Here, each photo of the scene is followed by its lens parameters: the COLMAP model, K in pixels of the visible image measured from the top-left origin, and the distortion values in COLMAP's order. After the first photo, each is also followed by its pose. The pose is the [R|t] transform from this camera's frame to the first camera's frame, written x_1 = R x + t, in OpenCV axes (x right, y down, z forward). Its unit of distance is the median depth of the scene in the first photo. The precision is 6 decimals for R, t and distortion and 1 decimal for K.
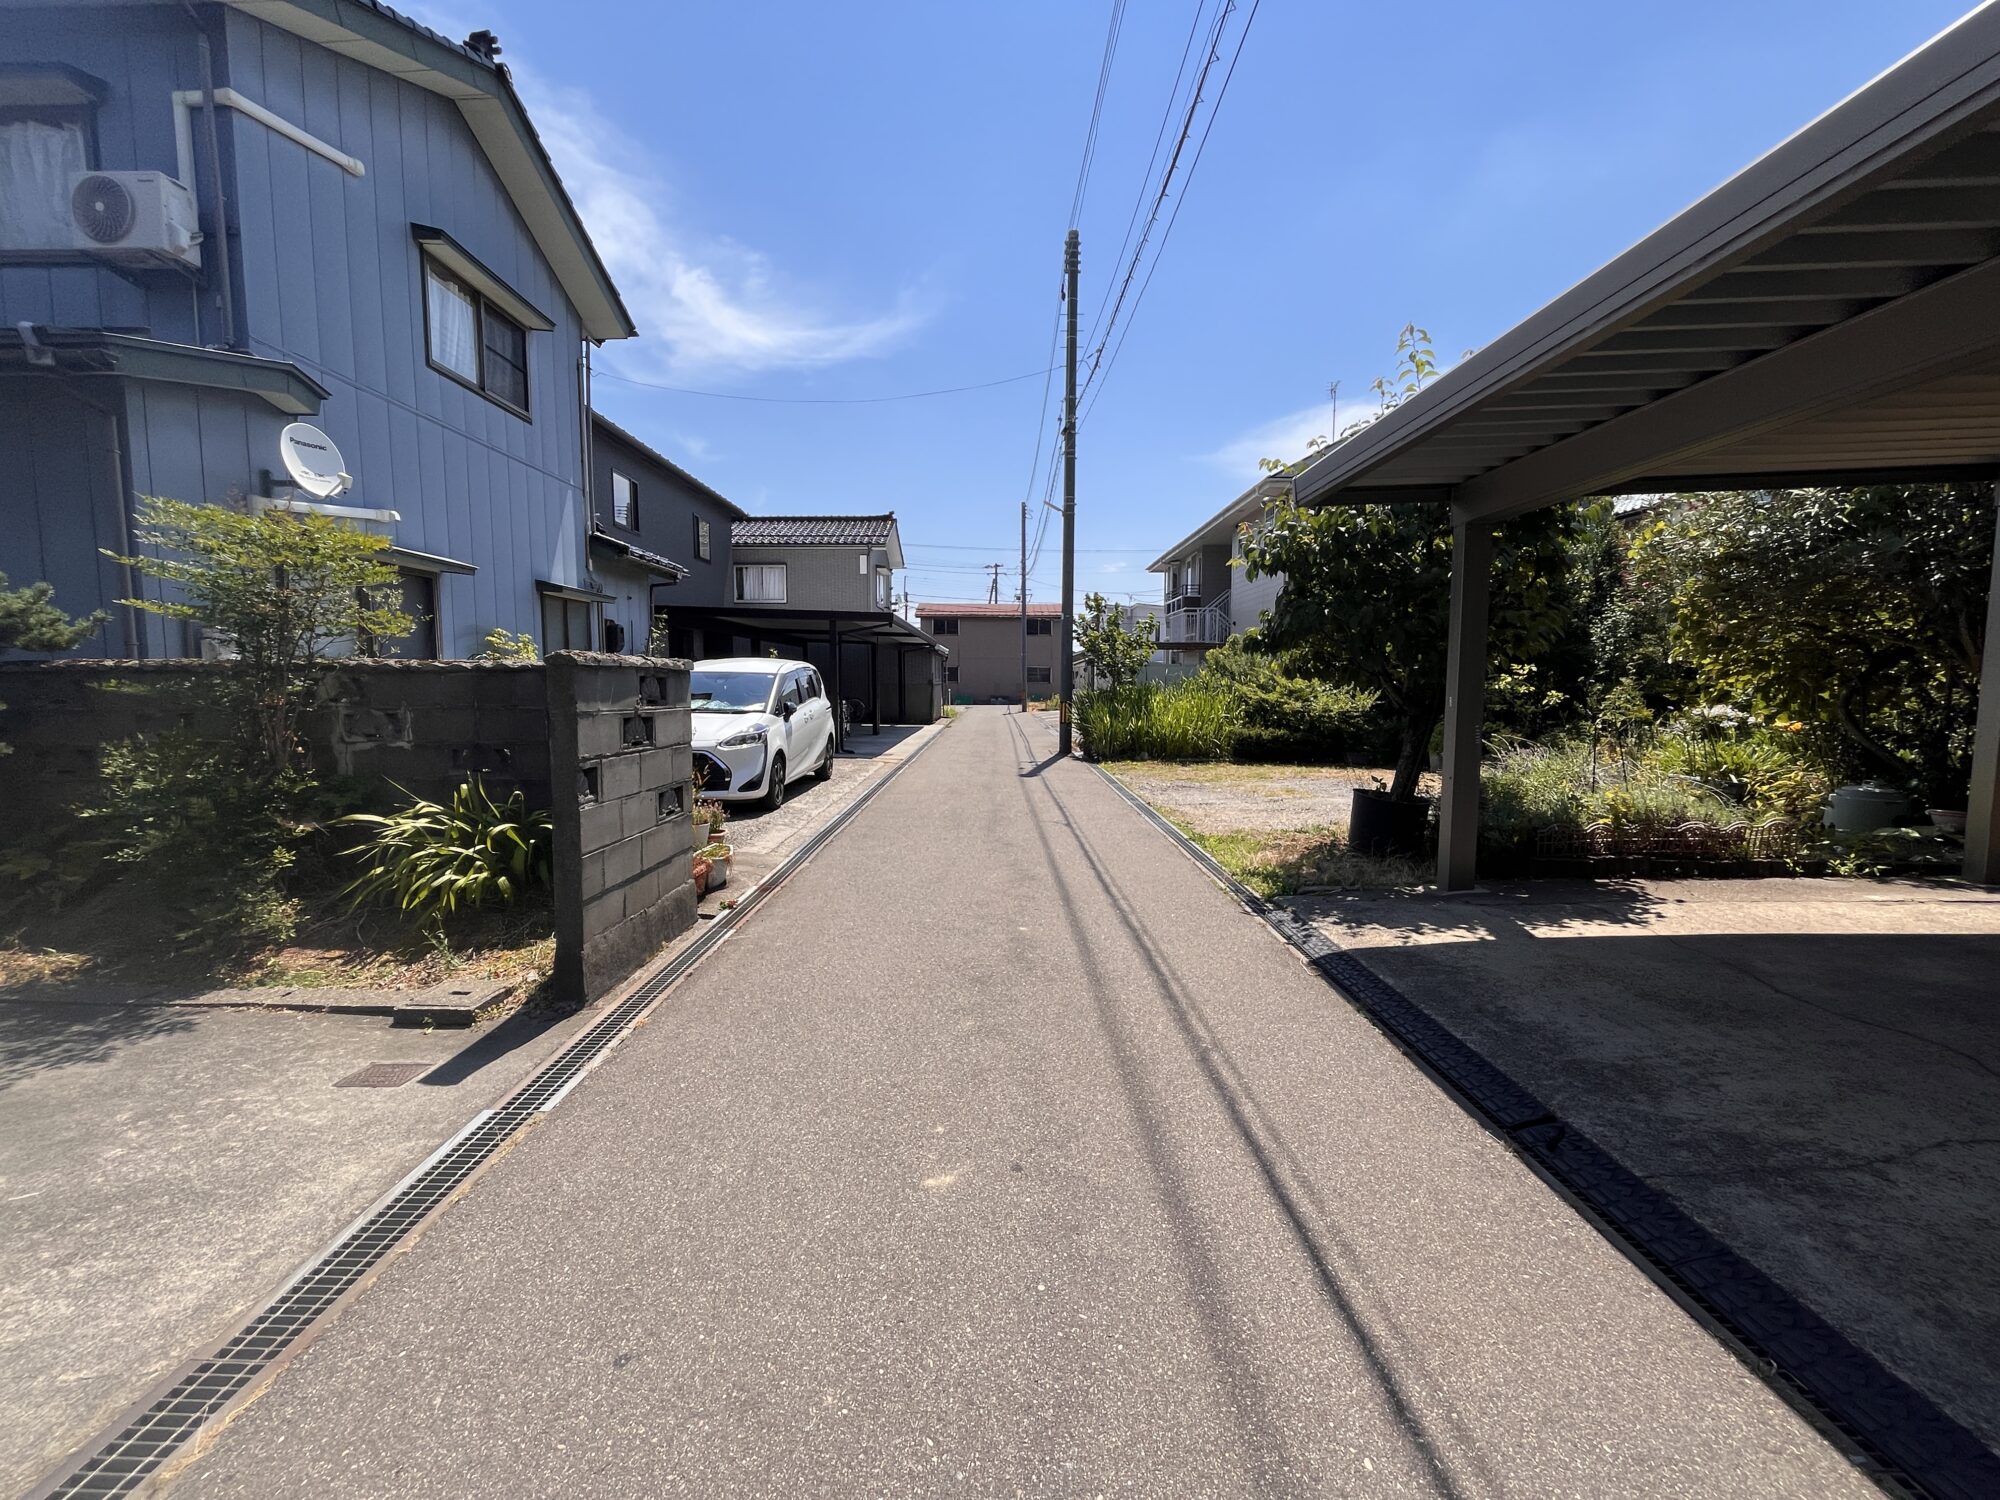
lens RADIAL K [[815.4, 0, 998.4], [0, 815.4, 752.2], [0, 0, 1]] dist [0.000244, -0.000374]
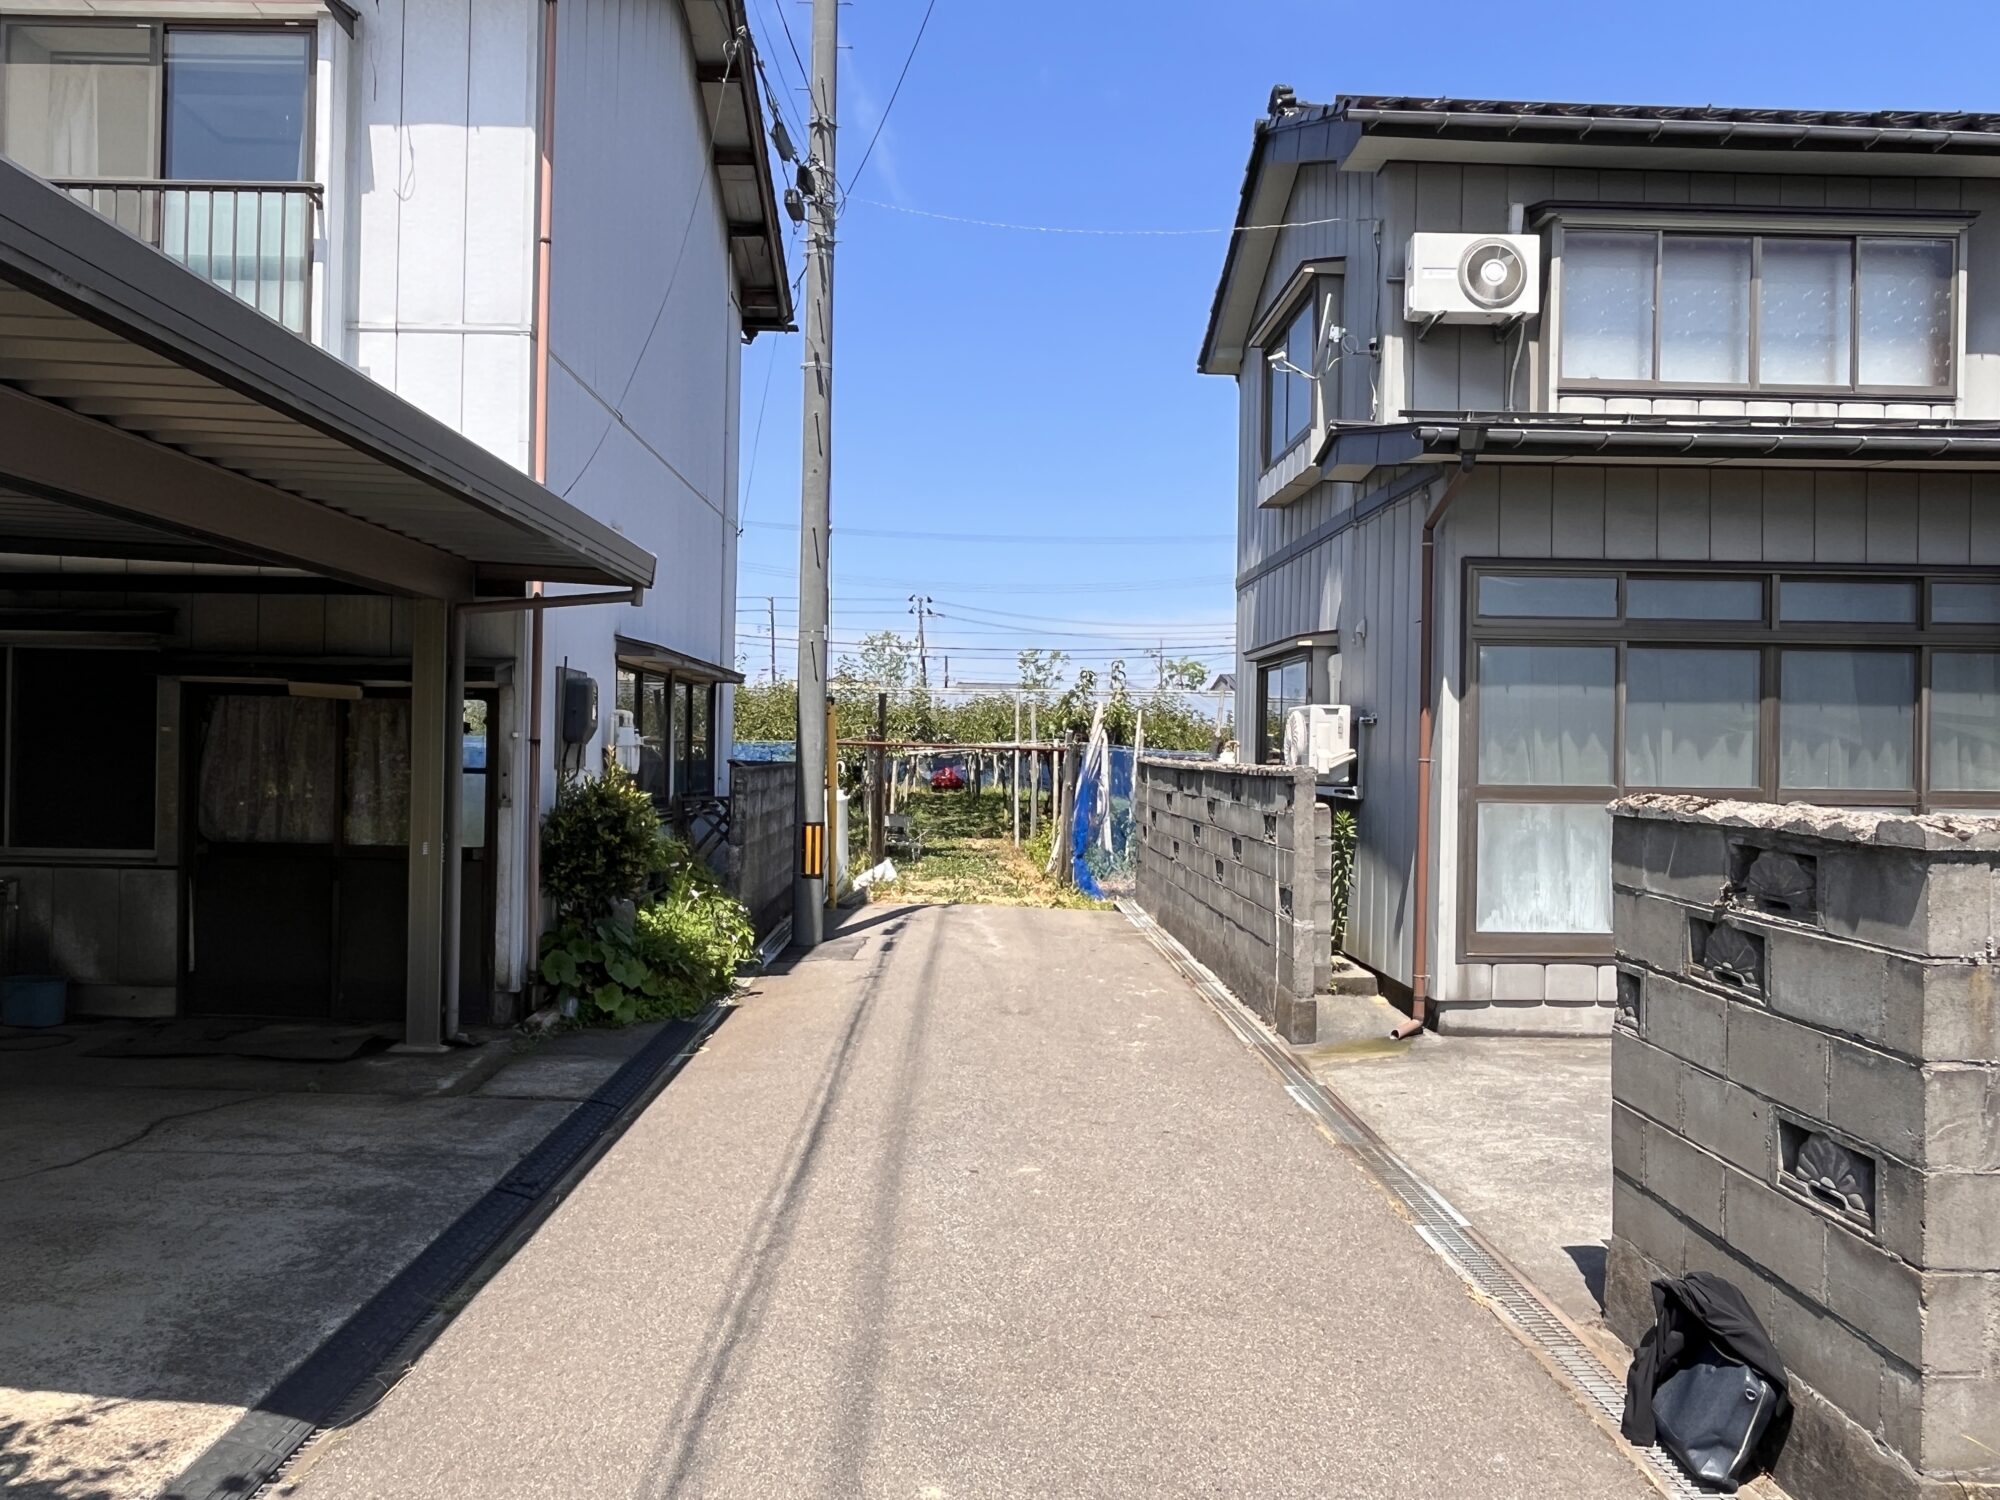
lens RADIAL K [[1350.4, 0, 997.5], [0, 1350.4, 744.9], [0, 0, 1]] dist [-0.002977, 0.000893]
pose [[-0.999670, -0.017440, -0.018865, 0.031030], [-0.018917, 0.996518, 0.081208, -0.314907], [0.017383, 0.081538, -0.996519, 2.694977]]
